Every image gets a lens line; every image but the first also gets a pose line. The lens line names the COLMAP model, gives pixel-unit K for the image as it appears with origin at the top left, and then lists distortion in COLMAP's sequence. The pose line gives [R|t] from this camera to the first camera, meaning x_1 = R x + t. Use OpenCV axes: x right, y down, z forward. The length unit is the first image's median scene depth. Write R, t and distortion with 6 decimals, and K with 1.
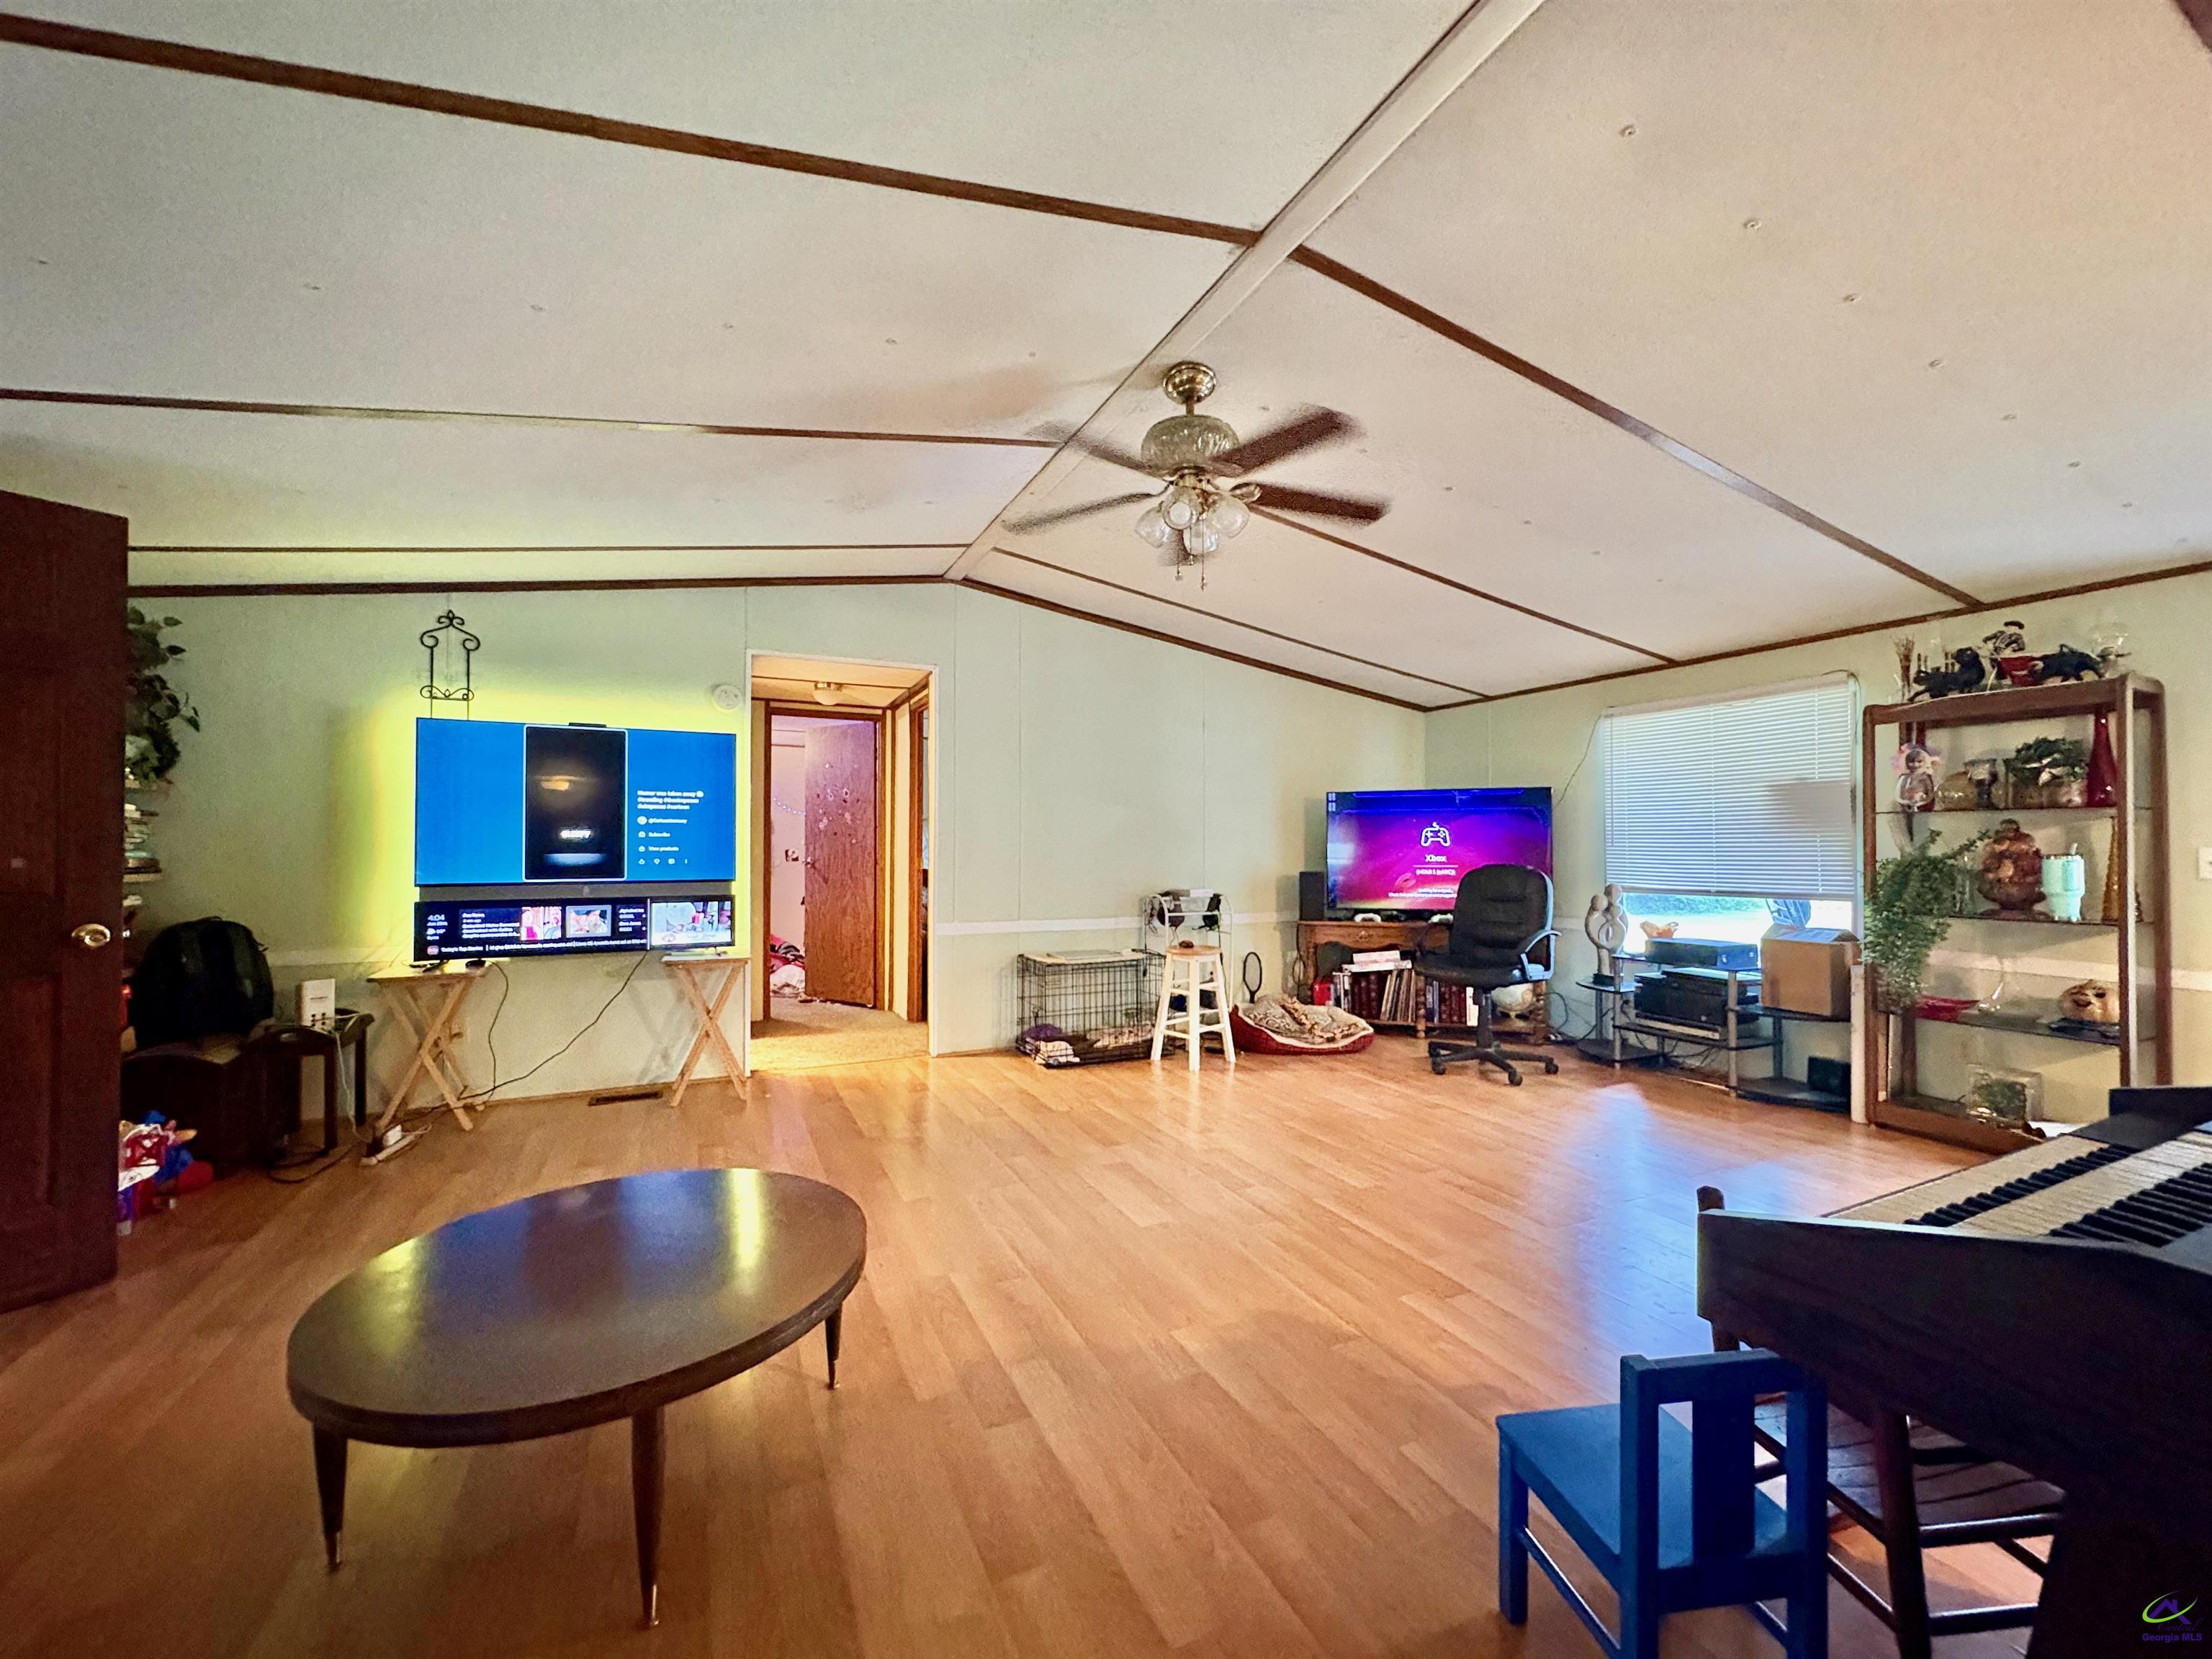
lens RADIAL K [[892.1, 0, 1108.6], [0, 892.1, 834.9], [0, 0, 1]] dist [0.002806, 0.000119]
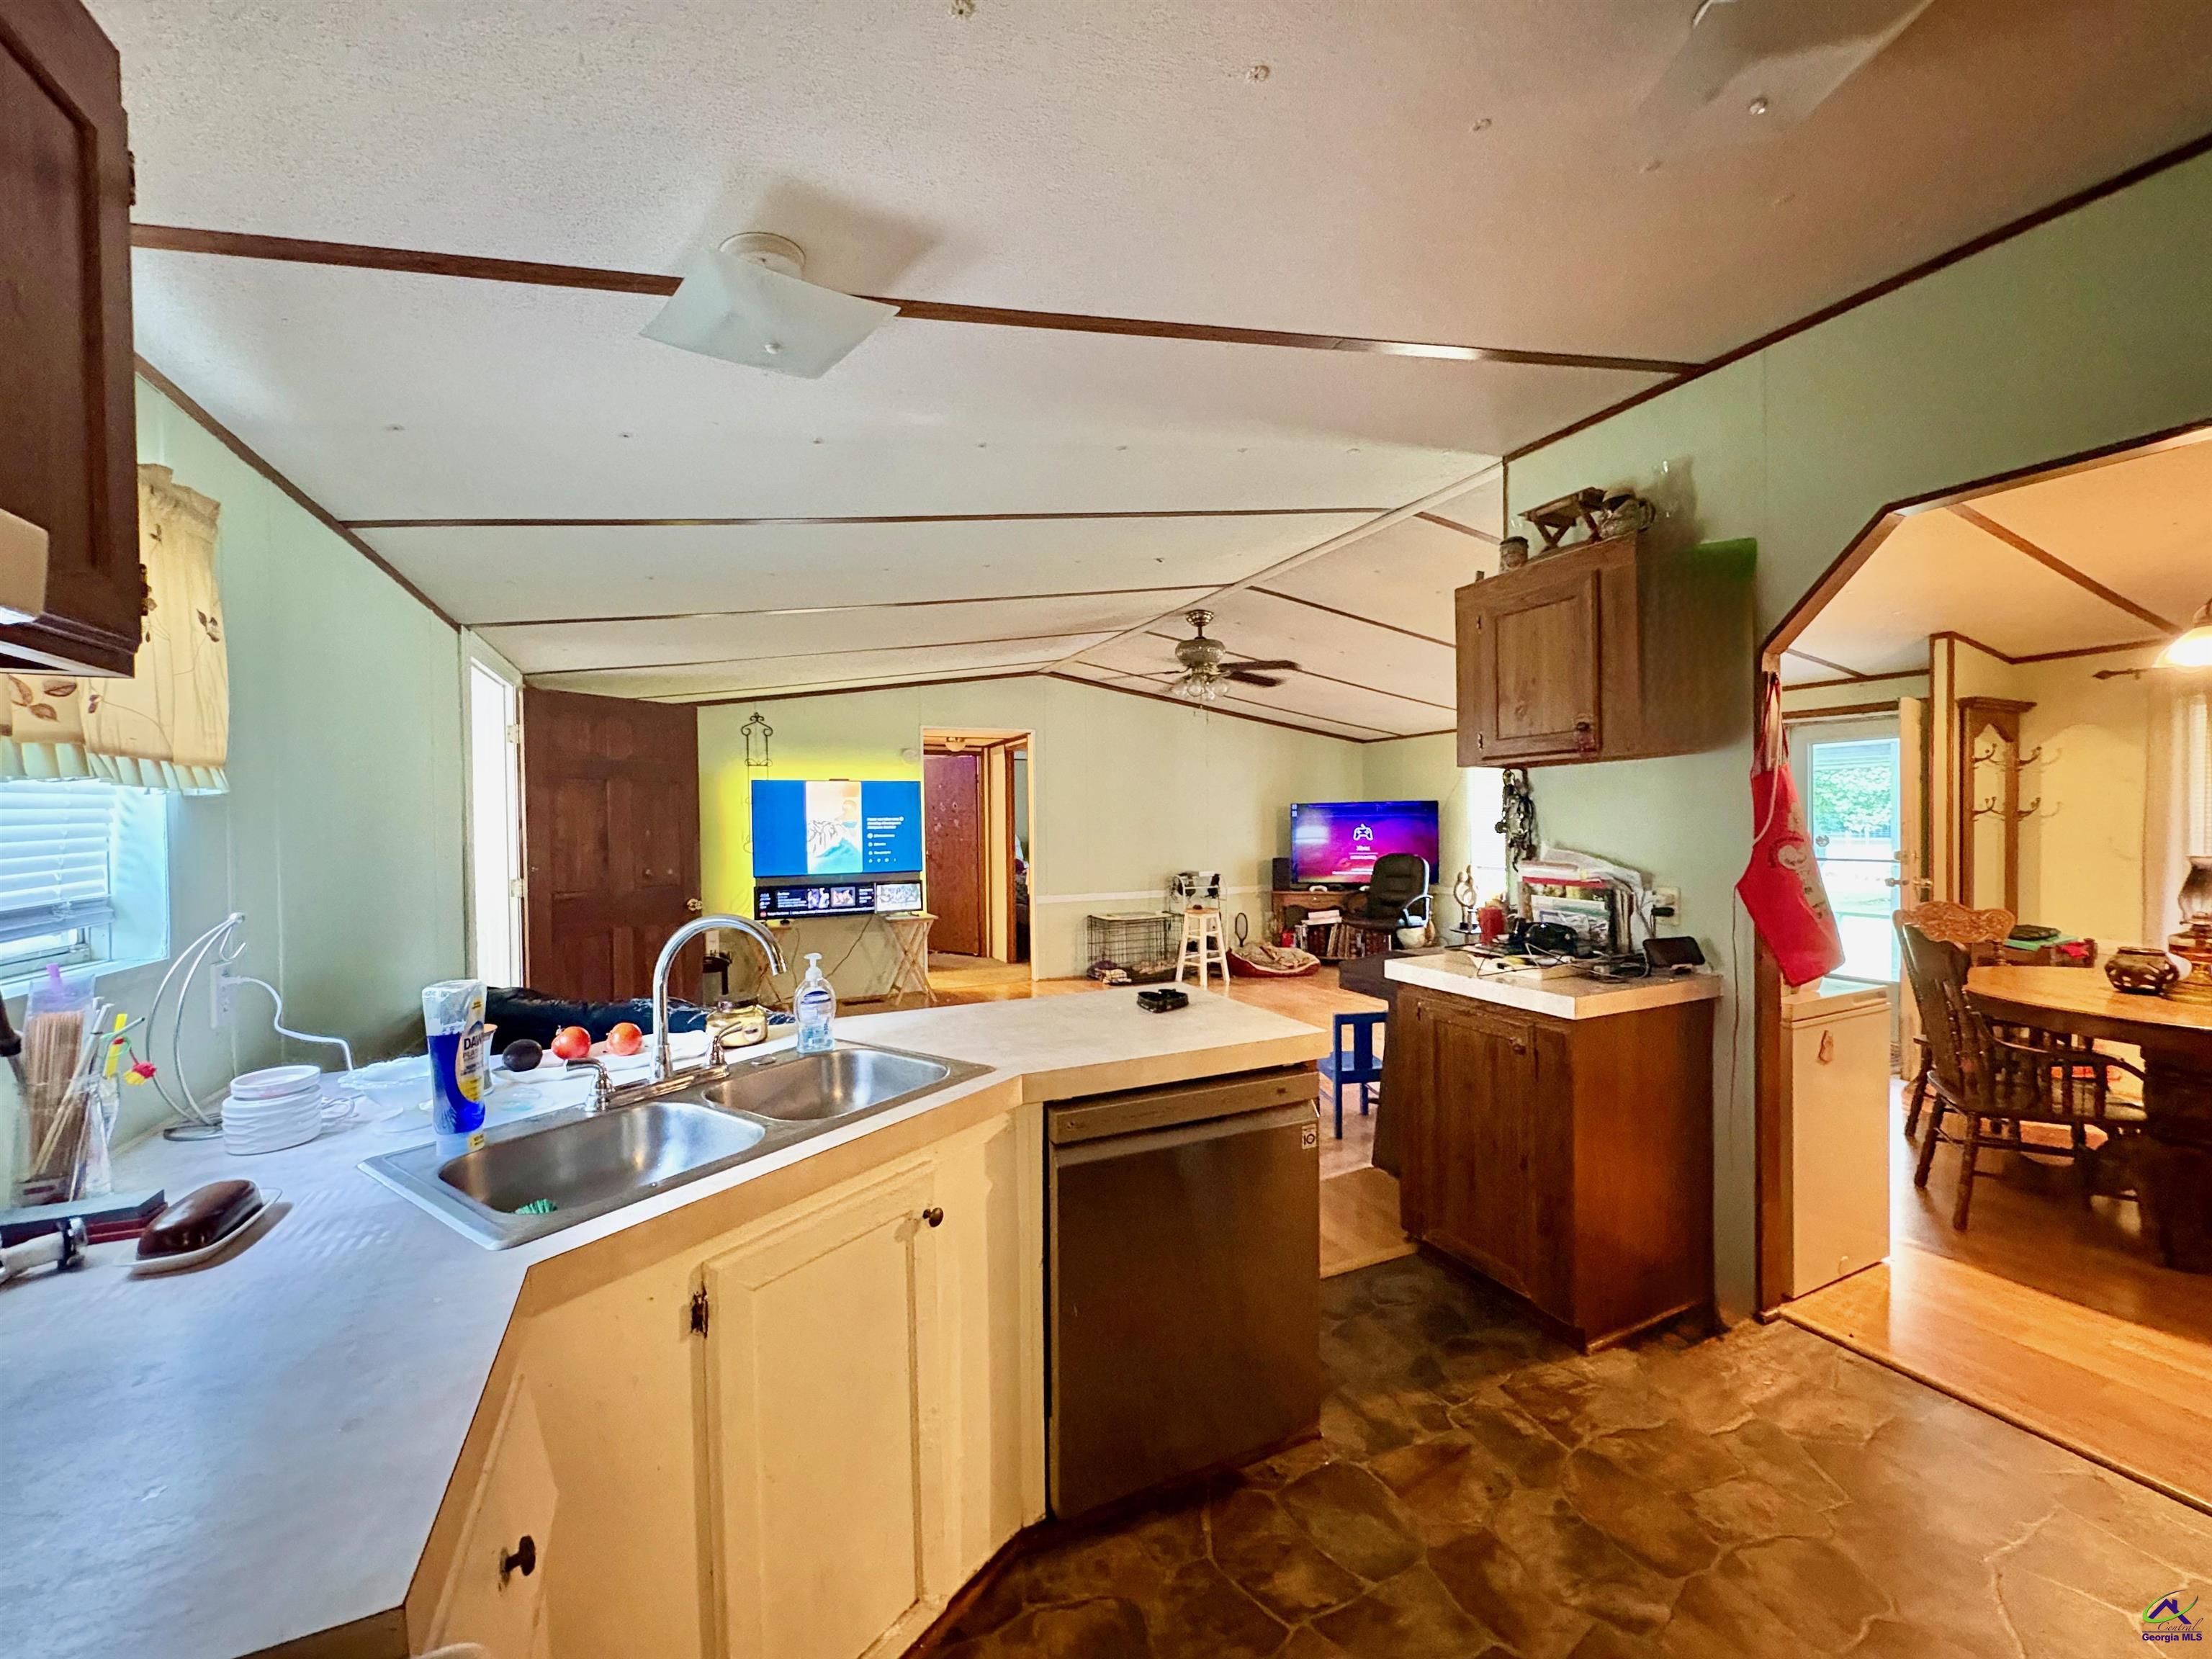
lens RADIAL K [[892.1, 0, 1112.7], [0, 892.1, 826.0], [0, 0, 1]] dist [0.002806, 0.000119]
pose [[0.999910, -0.012903, 0.003696, -0.061022], [0.012824, 0.999706, 0.020571, -0.049605], [-0.003960, -0.020521, 0.999782, -0.520520]]
